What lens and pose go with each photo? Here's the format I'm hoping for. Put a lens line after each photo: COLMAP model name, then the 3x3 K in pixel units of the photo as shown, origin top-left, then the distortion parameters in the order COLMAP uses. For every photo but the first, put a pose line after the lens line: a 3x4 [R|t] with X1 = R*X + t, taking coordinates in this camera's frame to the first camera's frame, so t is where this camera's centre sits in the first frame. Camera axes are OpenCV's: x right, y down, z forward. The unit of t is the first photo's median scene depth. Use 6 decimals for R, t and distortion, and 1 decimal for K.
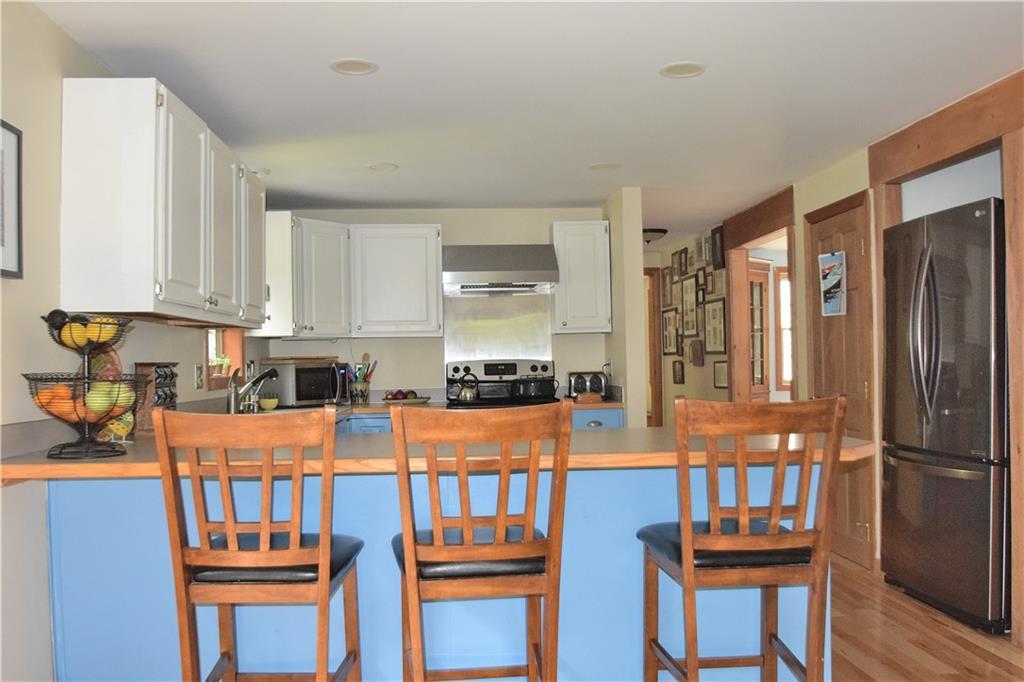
lens RADIAL K [[892.7, 0, 512.0], [0, 892.7, 341.0], [0, 0, 1]] dist [-0.002638, -0.003099]
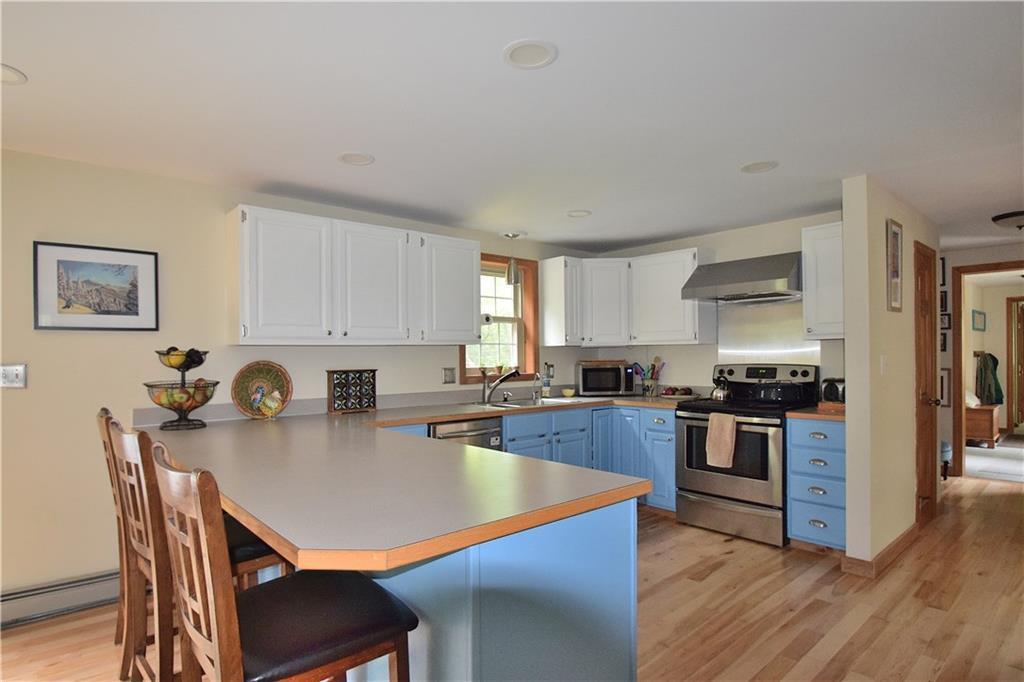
lens RADIAL K [[559.6, 0, 512.0], [0, 559.6, 341.0], [0, 0, 1]] dist [0.001341, 0.000249]
pose [[0.619827, -0.005347, -0.784720, 0.341096], [0.018315, 0.999803, 0.007654, -0.018397], [0.784525, -0.019117, 0.619803, 0.348691]]
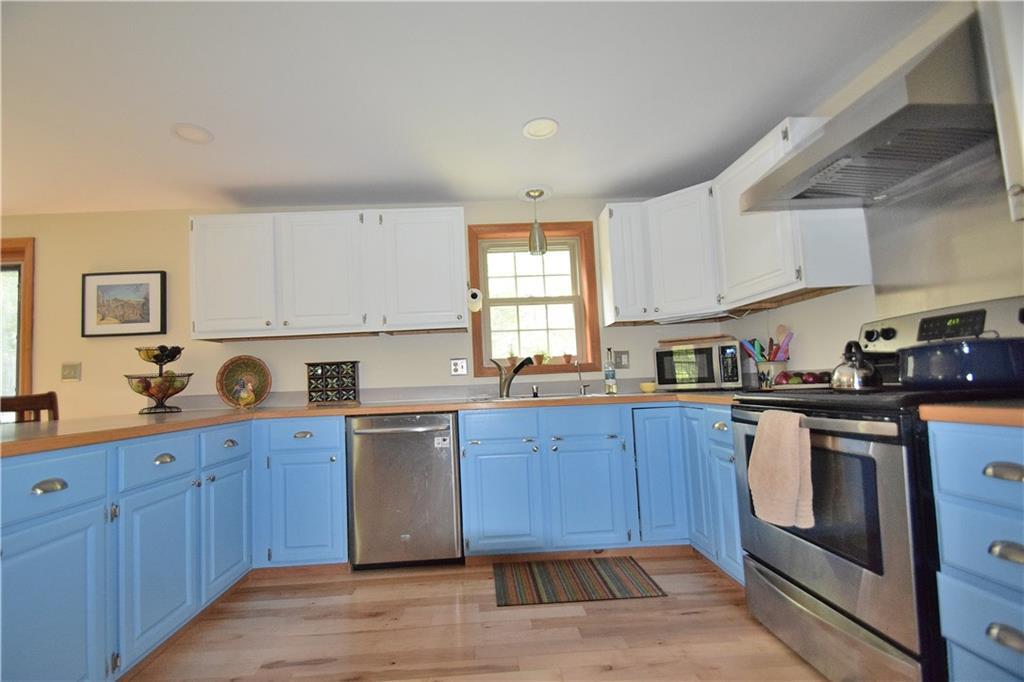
lens RADIAL K [[463.2, 0, 497.3], [0, 463.2, 342.4], [0, 0, 1]] dist [-0.000714, -0.000314]
pose [[-0.025818, -0.071734, -0.997090, 0.252409], [0.072094, 0.994691, -0.073428, 0.042050], [0.997064, -0.073780, -0.020509, 0.773266]]
